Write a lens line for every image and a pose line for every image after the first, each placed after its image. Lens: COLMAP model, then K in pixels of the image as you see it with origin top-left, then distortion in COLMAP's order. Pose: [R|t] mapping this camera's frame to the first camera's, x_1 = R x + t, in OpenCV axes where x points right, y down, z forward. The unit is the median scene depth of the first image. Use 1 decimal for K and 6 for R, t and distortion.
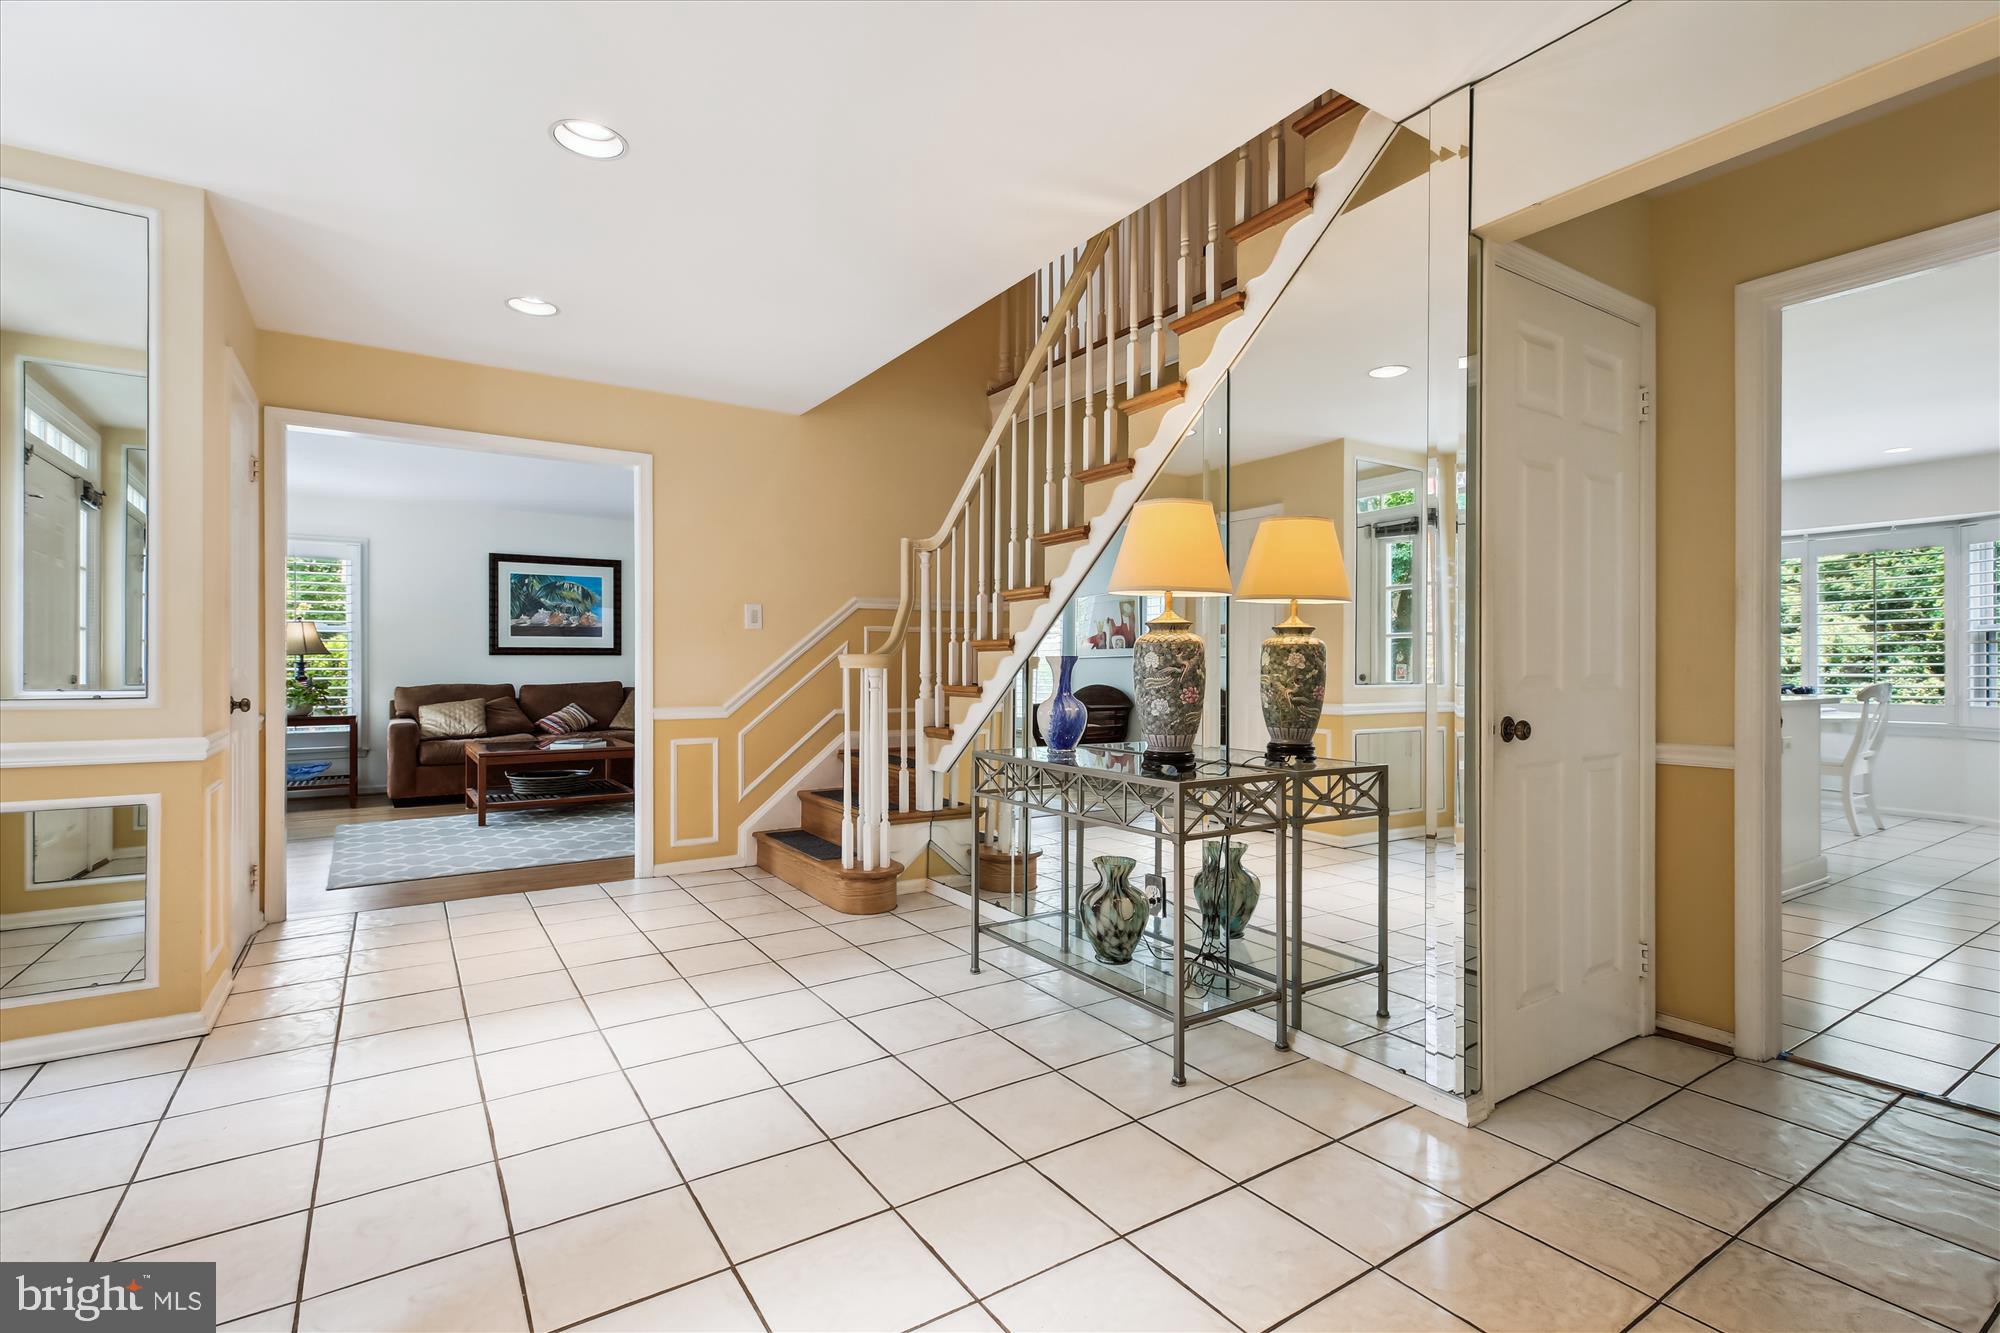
lens RADIAL K [[910.7, 0, 985.6], [0, 910.7, 665.6], [0, 0, 1]] dist [0.006730, 0.001196]
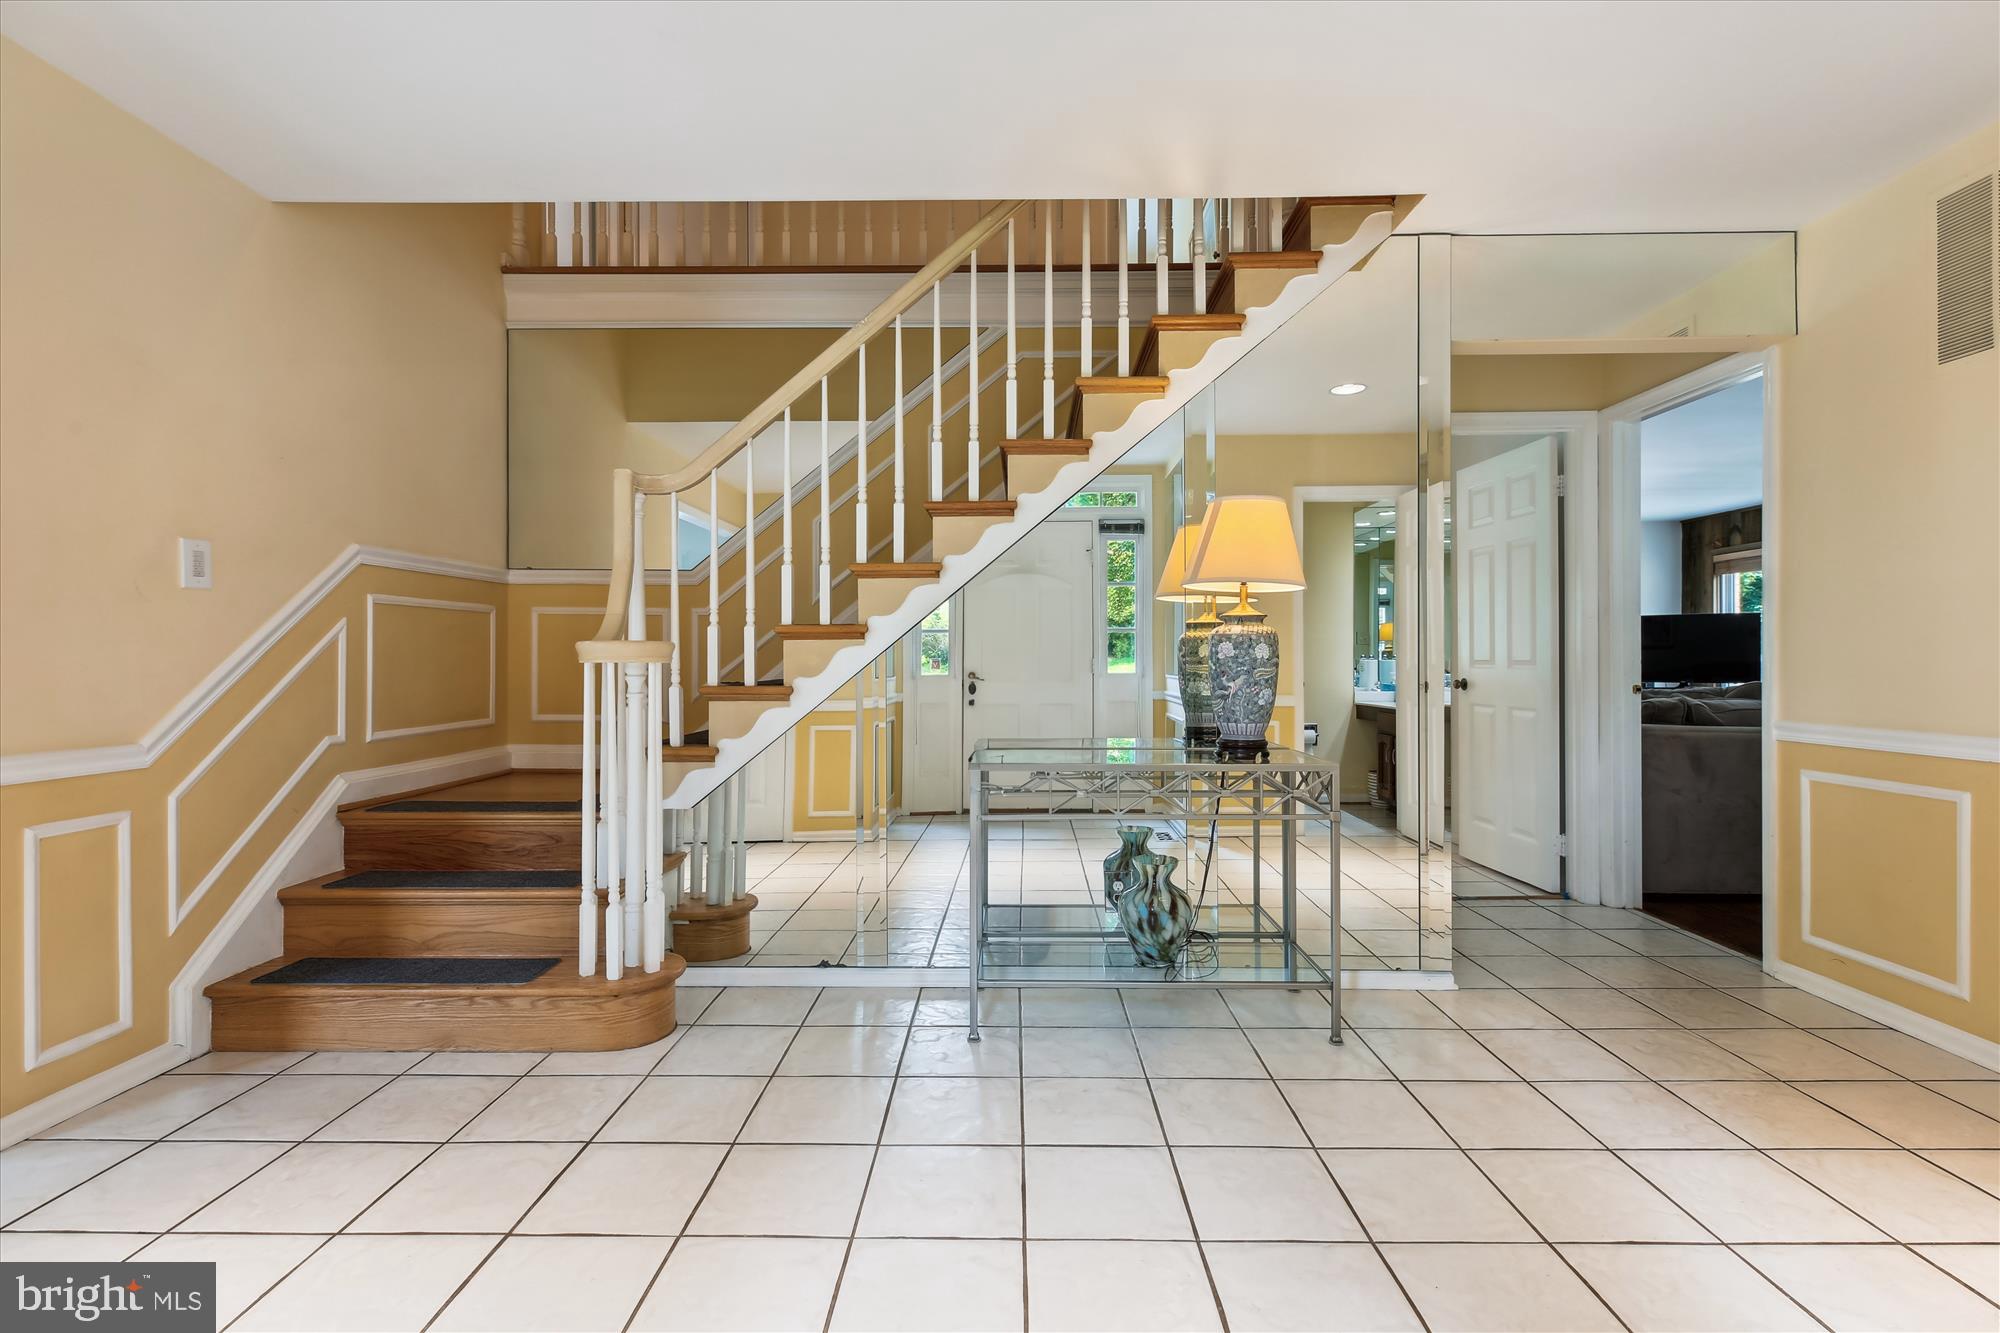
lens RADIAL K [[910.7, 0, 995.2], [0, 910.7, 658.9], [0, 0, 1]] dist [0.006730, 0.001196]
pose [[0.558731, -0.001393, 0.829348, -0.547436], [0.003191, 0.999995, -0.000470, 0.001342], [-0.829343, 0.002909, 0.558733, 0.439473]]
